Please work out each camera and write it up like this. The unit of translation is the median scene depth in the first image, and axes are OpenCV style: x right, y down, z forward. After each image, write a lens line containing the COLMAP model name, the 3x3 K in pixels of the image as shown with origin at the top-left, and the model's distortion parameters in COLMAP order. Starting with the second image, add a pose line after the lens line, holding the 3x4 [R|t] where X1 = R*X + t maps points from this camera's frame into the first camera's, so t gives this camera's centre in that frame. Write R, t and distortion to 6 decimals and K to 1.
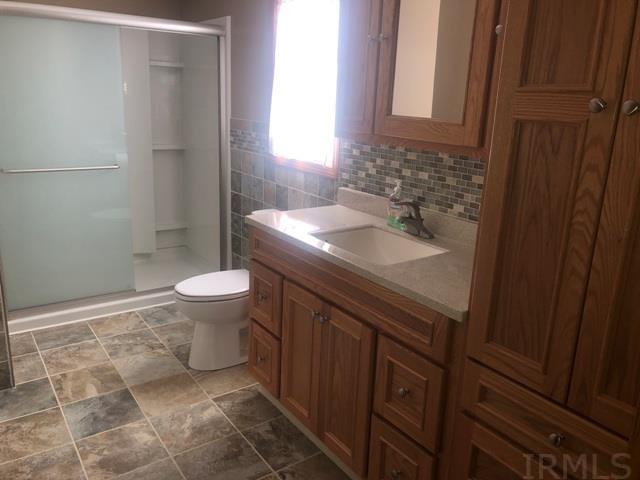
lens RADIAL K [[529.0, 0, 319.4], [0, 529.0, 239.8], [0, 0, 1]] dist [0.018274, 0.003352]
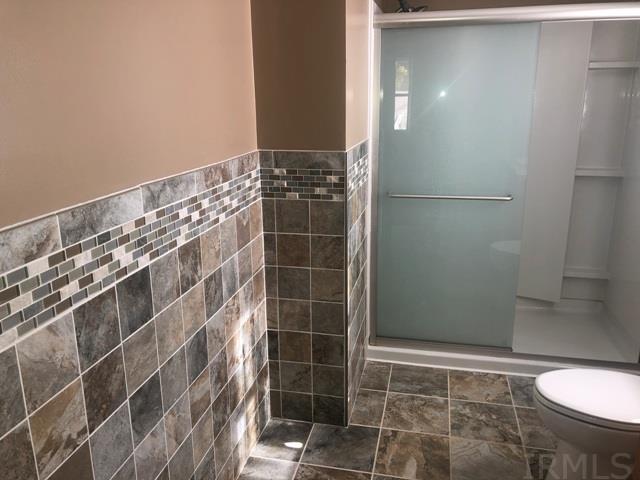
lens RADIAL K [[529.0, 0, 319.6], [0, 529.0, 237.3], [0, 0, 1]] dist [0.018274, 0.003352]
pose [[0.671941, 0.147798, -0.725708, 0.019492], [-0.160035, 0.985710, 0.052571, -0.079072], [0.723107, 0.080814, 0.685992, 0.254242]]
